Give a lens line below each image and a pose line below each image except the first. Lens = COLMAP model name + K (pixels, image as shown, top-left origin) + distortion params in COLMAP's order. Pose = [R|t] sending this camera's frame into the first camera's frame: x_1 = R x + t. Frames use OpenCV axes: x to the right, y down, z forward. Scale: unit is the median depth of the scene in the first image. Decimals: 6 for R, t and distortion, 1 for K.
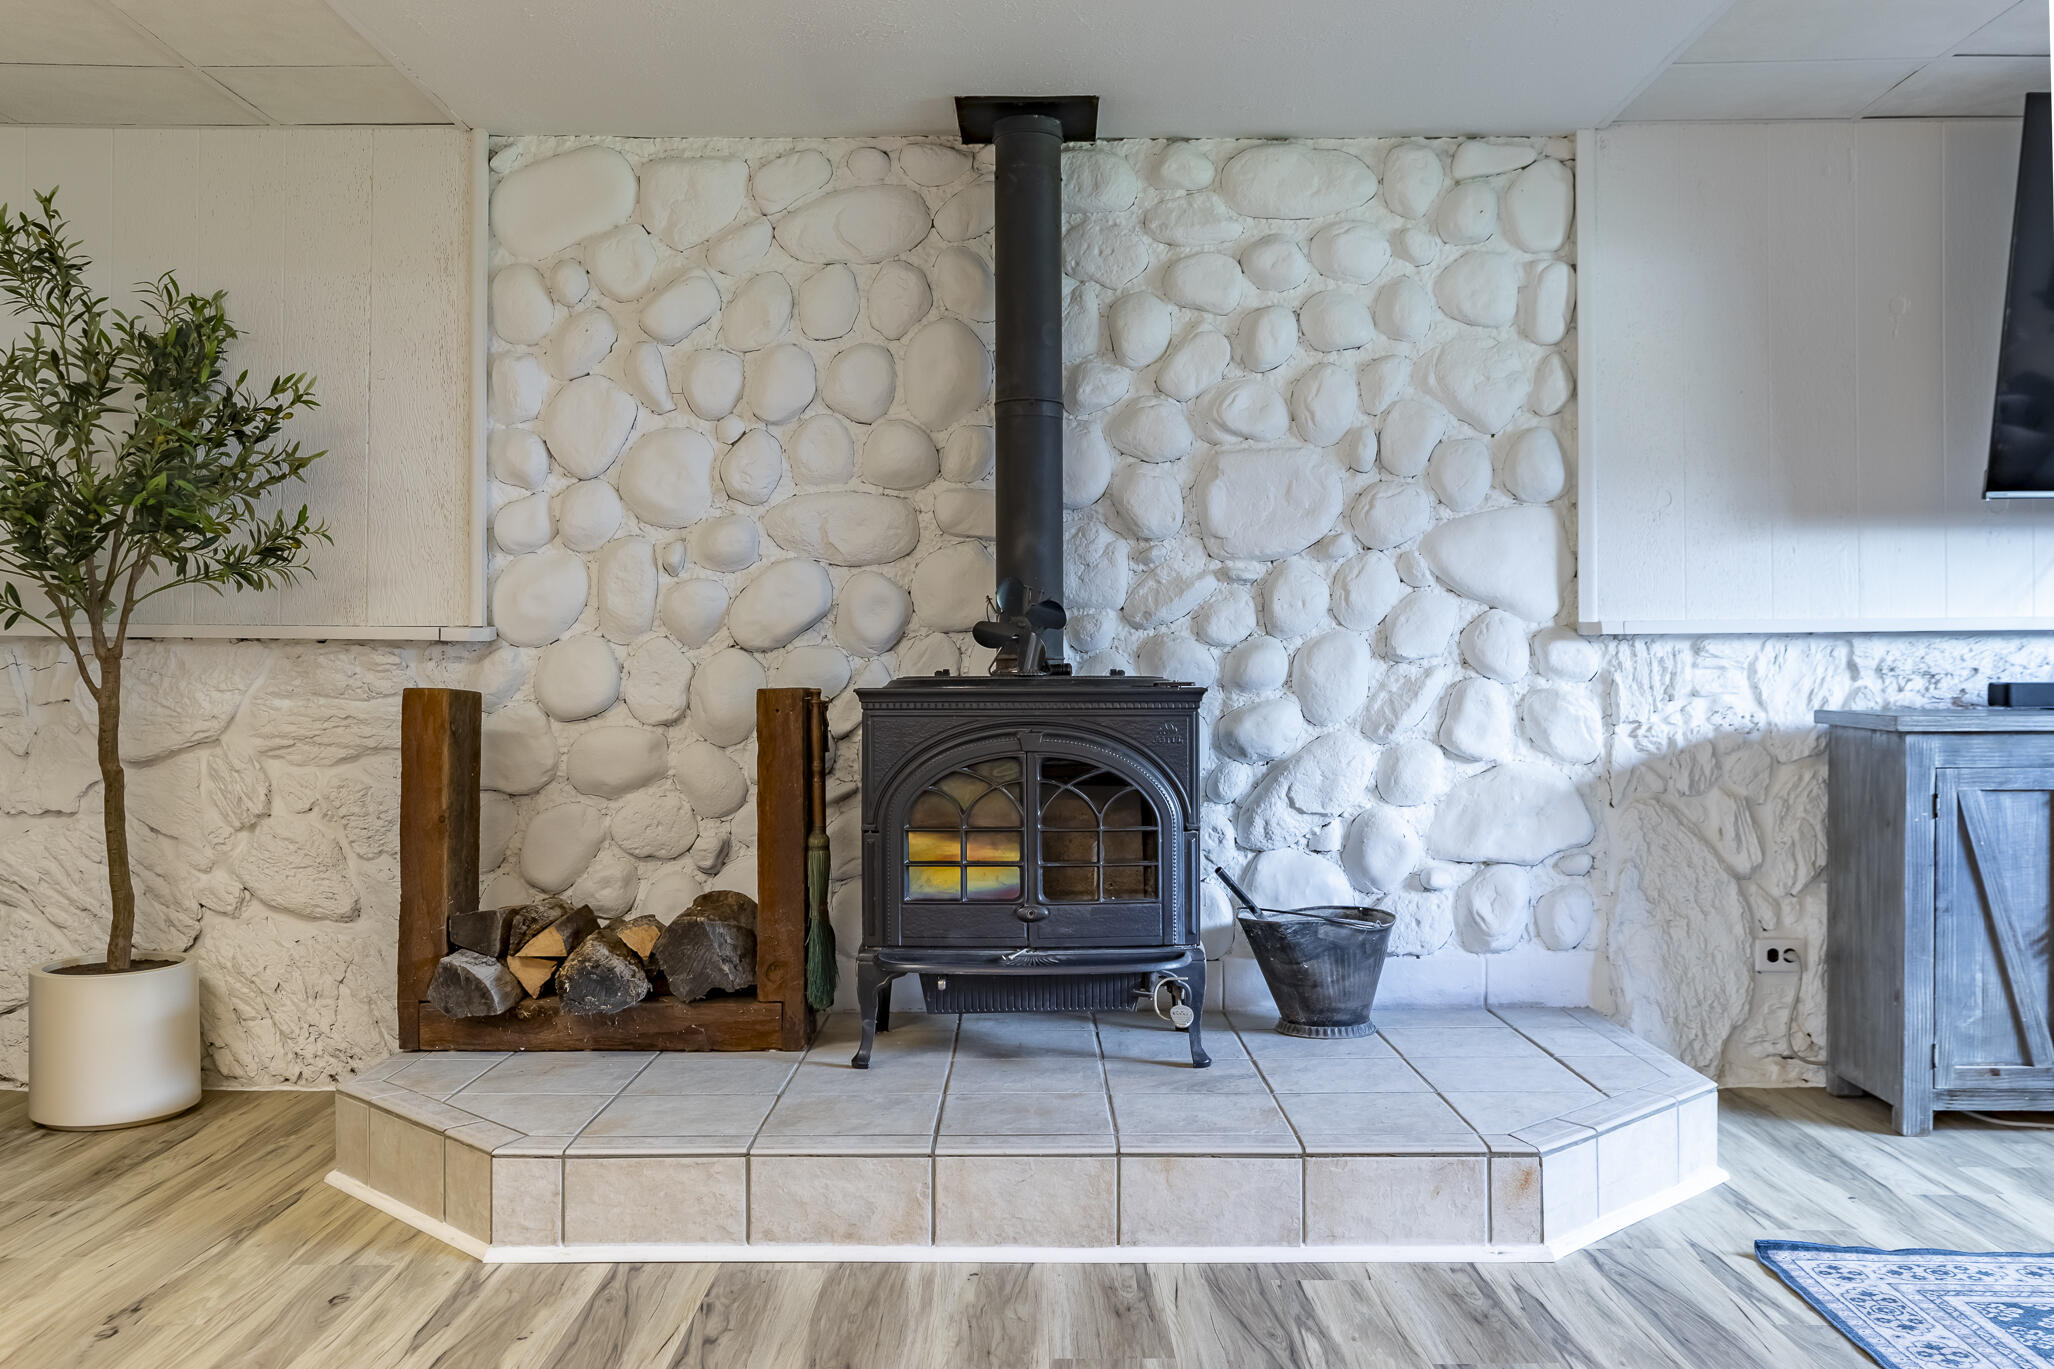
lens RADIAL K [[1766.5, 0, 1019.3], [0, 1766.5, 677.1], [0, 0, 1]] dist [-0.001364, 0.005985]
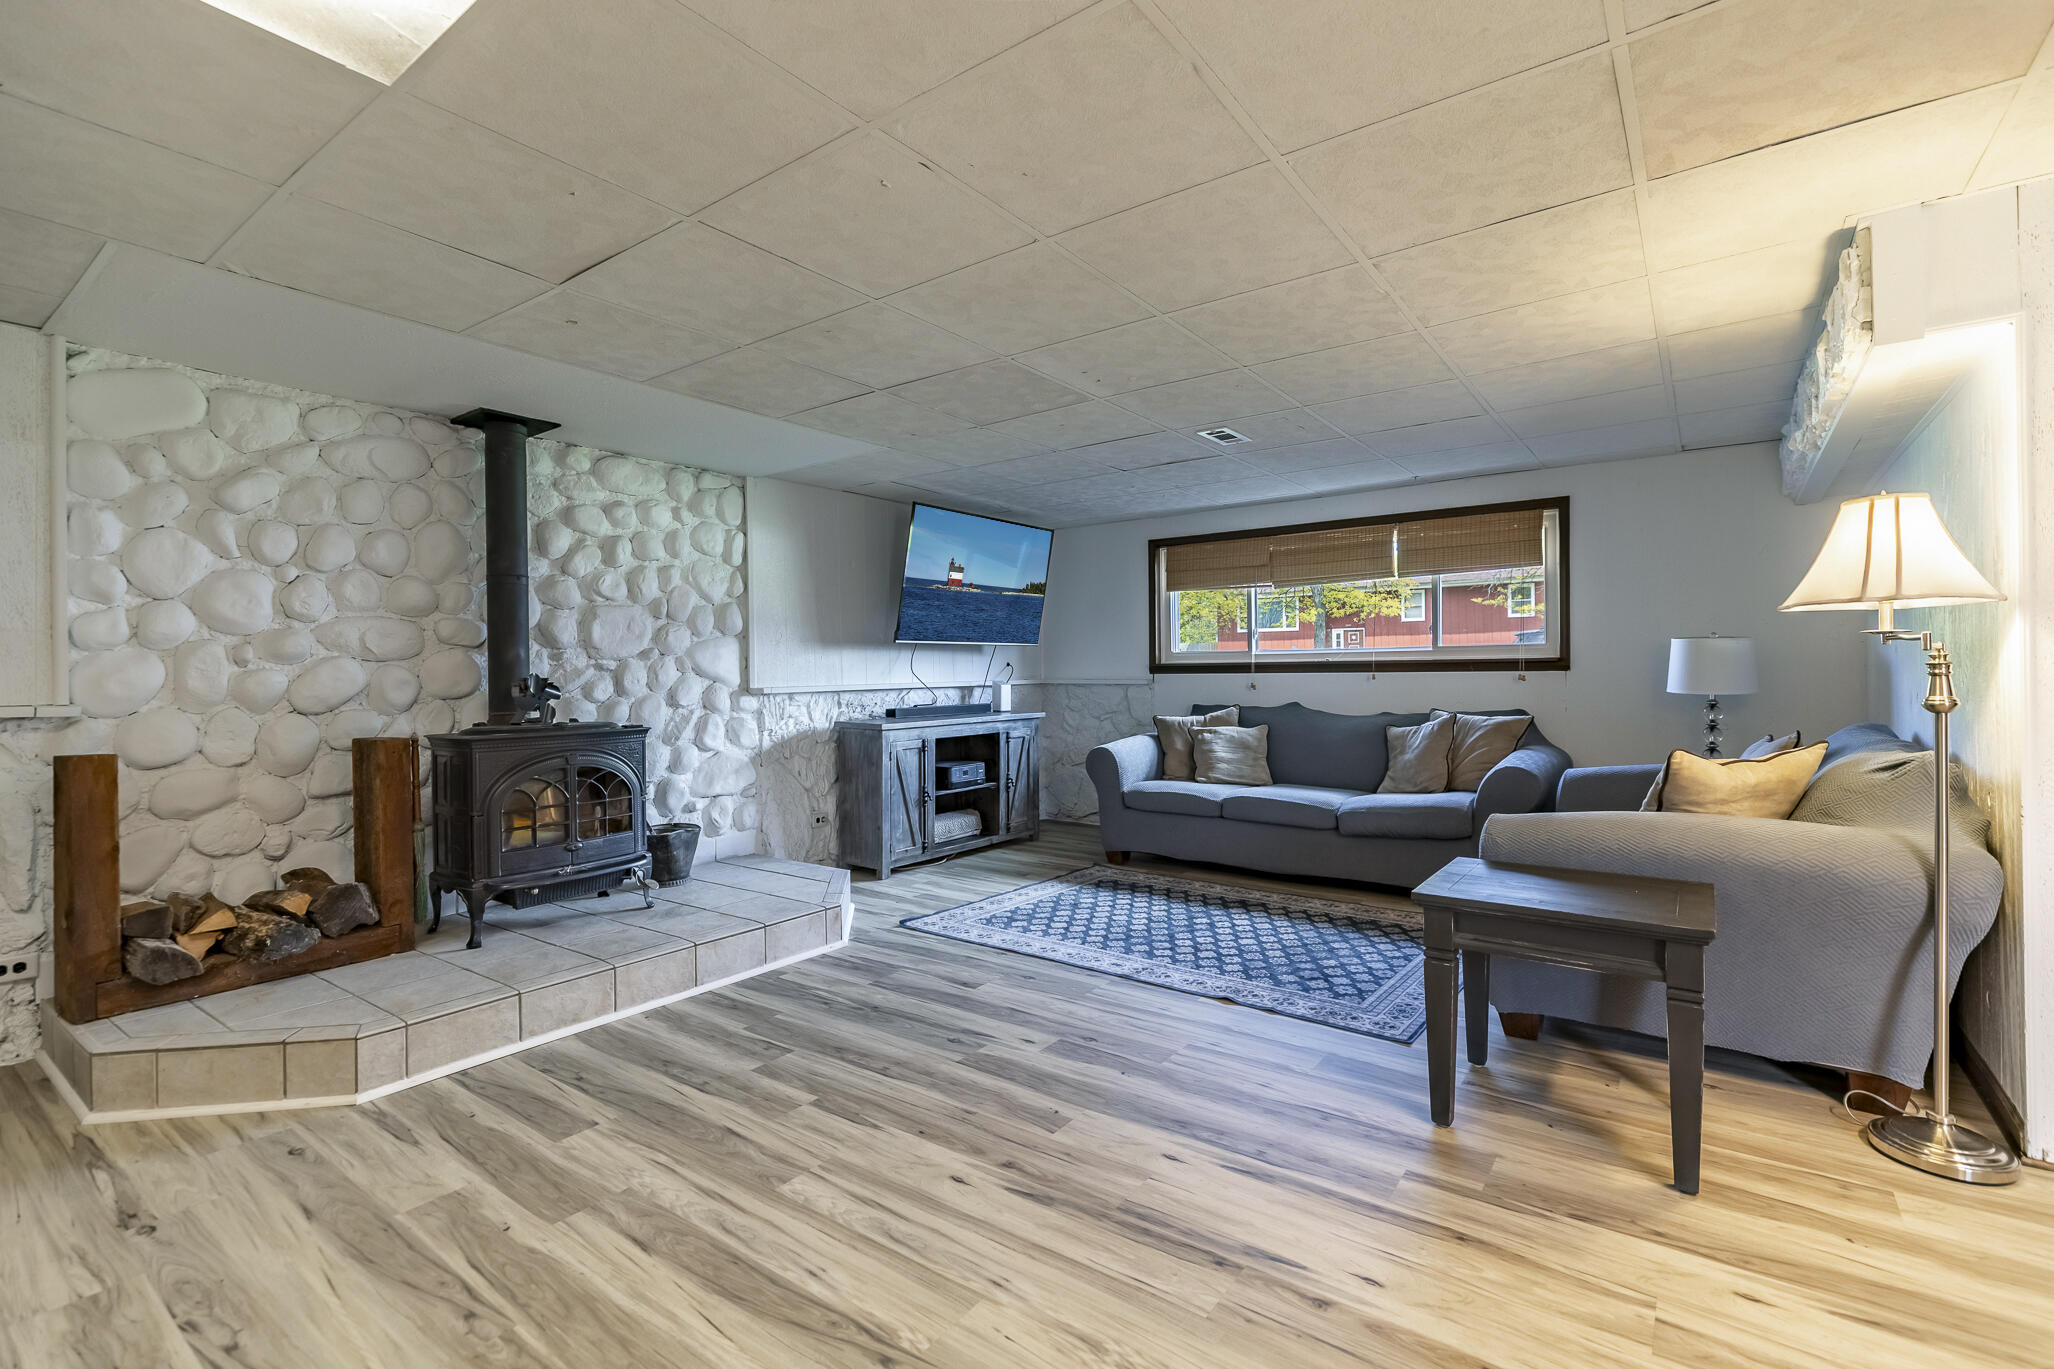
lens RADIAL K [[922.3, 0, 1032.1], [0, 922.3, 669.2], [0, 0, 1]] dist [0.007384, -0.001480]
pose [[0.589732, -0.000259, 0.807599, -0.442525], [0.009752, 0.999929, -0.006800, -0.043815], [-0.807540, 0.011886, 0.589693, -0.015333]]
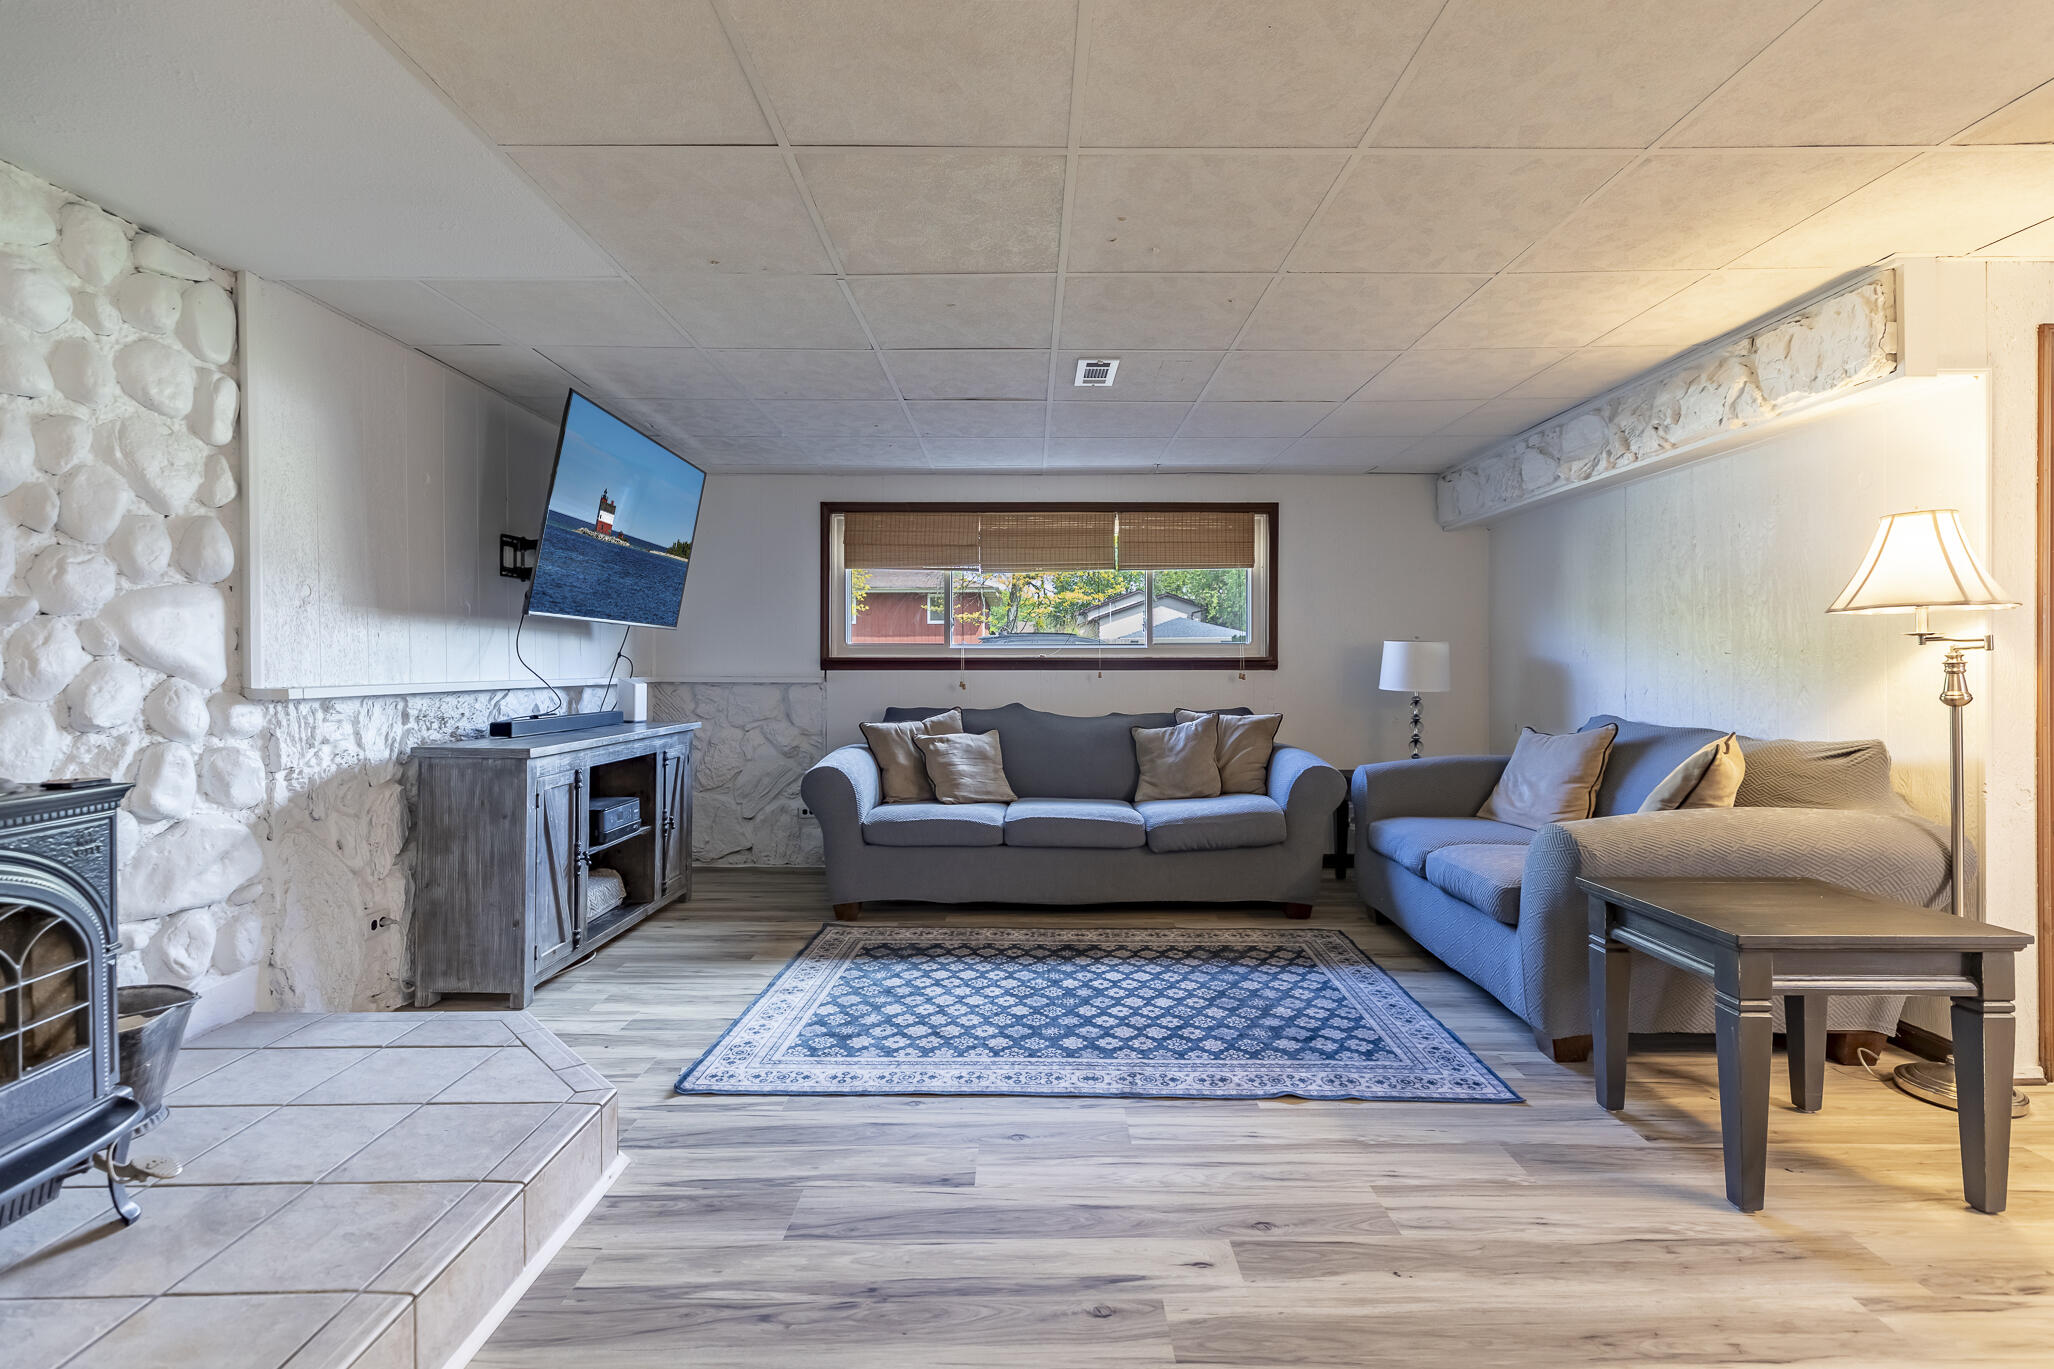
lens RADIAL K [[922.3, 0, 1035.8], [0, 922.3, 669.3], [0, 0, 1]] dist [0.007384, -0.001480]
pose [[-0.011657, 0.003422, 0.999926, -0.307616], [0.002343, 0.999991, -0.003395, -0.040534], [-0.999929, 0.002303, -0.011665, 0.479976]]
